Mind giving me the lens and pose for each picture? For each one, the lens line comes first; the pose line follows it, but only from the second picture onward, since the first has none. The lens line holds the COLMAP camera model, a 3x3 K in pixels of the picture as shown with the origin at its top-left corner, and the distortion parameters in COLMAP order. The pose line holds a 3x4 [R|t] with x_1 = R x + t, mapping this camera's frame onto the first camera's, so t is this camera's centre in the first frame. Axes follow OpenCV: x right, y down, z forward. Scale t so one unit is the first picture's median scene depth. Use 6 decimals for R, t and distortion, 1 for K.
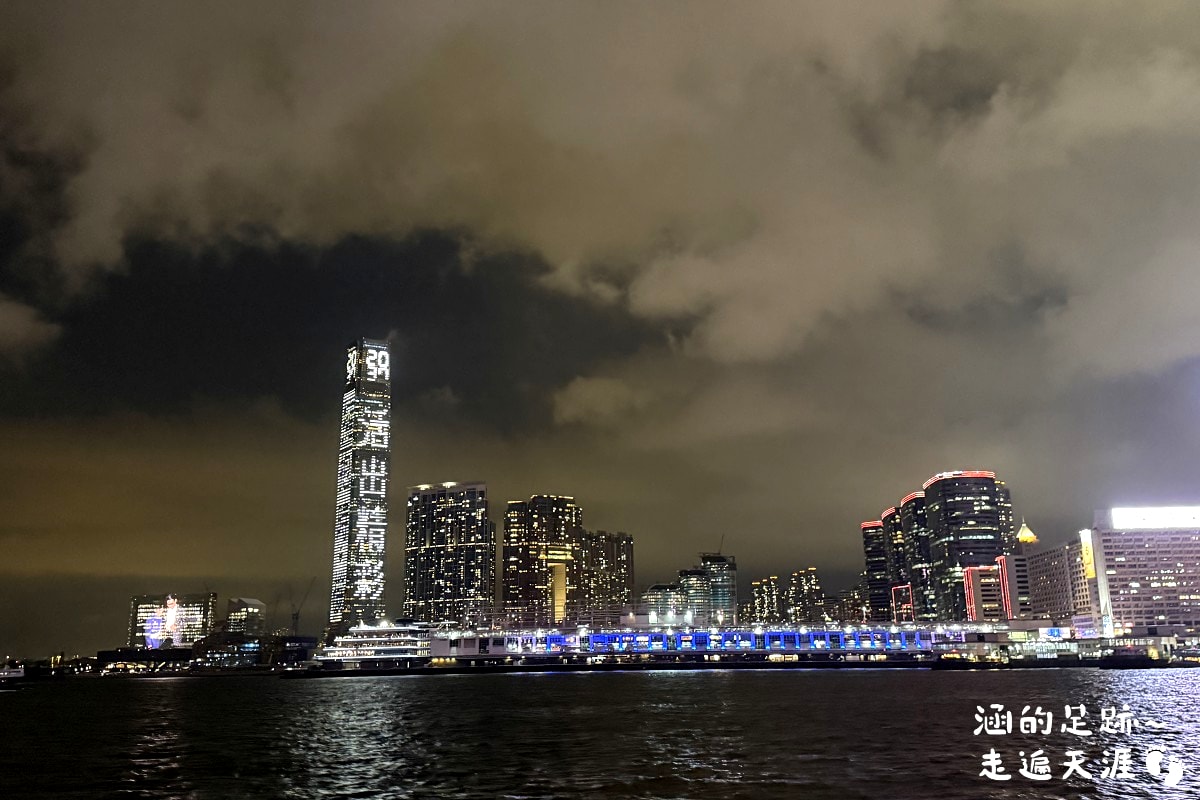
lens RADIAL K [[1138.9, 0, 597.4], [0, 1138.9, 334.5], [0, 0, 1]] dist [0.159571, -0.311688]
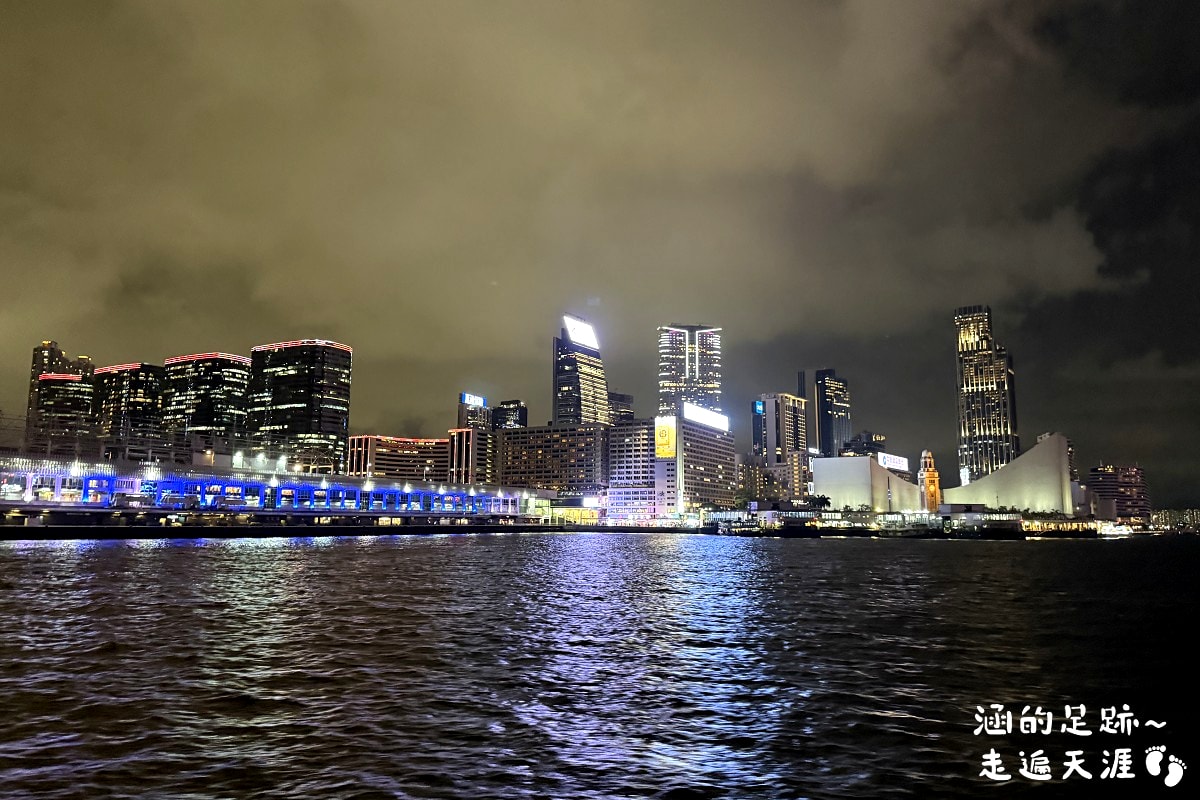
lens RADIAL K [[829.4, 0, 600.0], [0, 829.4, 400.0], [0, 0, 1]] dist [-0.000256, -0.000697]
pose [[0.401938, 0.152138, 0.902939, -0.113405], [-0.261227, 0.964173, -0.046172, 0.068840], [-0.877614, -0.217314, 0.427281, 0.236896]]
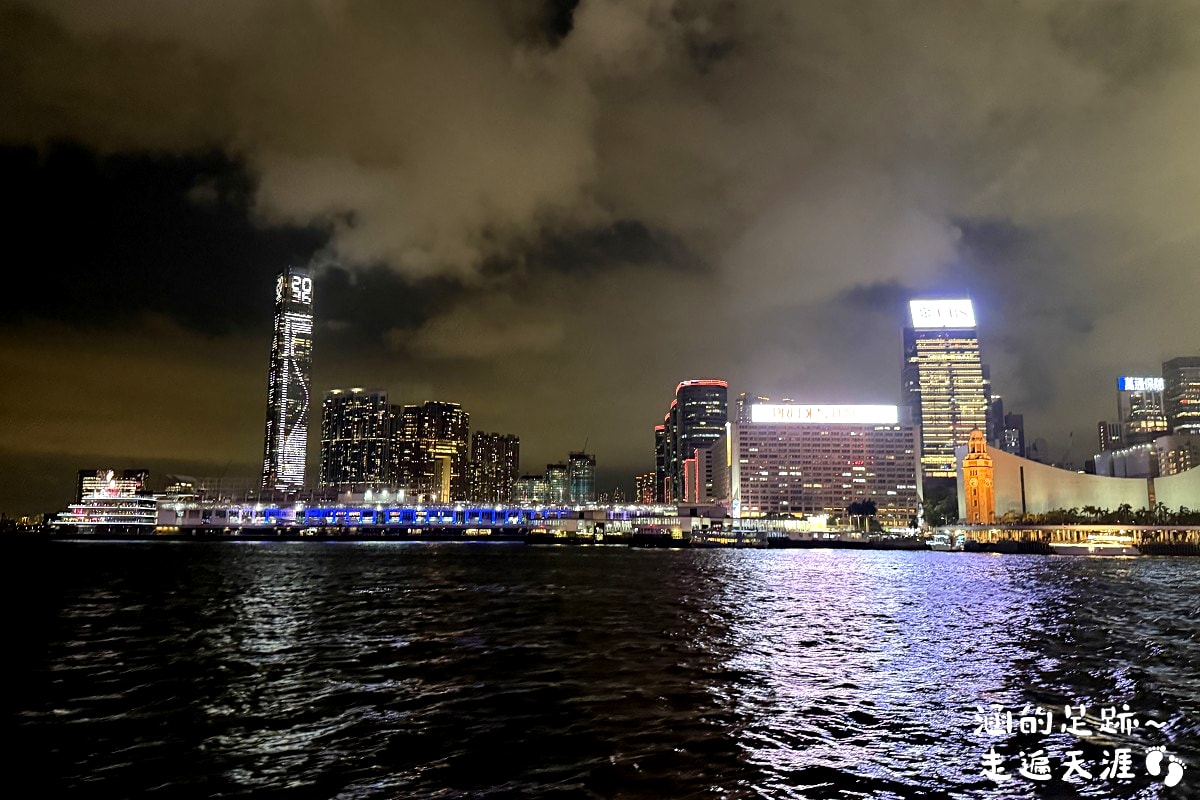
lens RADIAL K [[874.3, 0, 600.0], [0, 874.3, 400.0], [0, 0, 1]] dist [0.160689, -0.316295]
pose [[0.998271, 0.032417, 0.049022, 0.085246], [-0.038283, 0.991556, 0.123898, 0.016082], [-0.044592, -0.125561, 0.991083, 0.061632]]
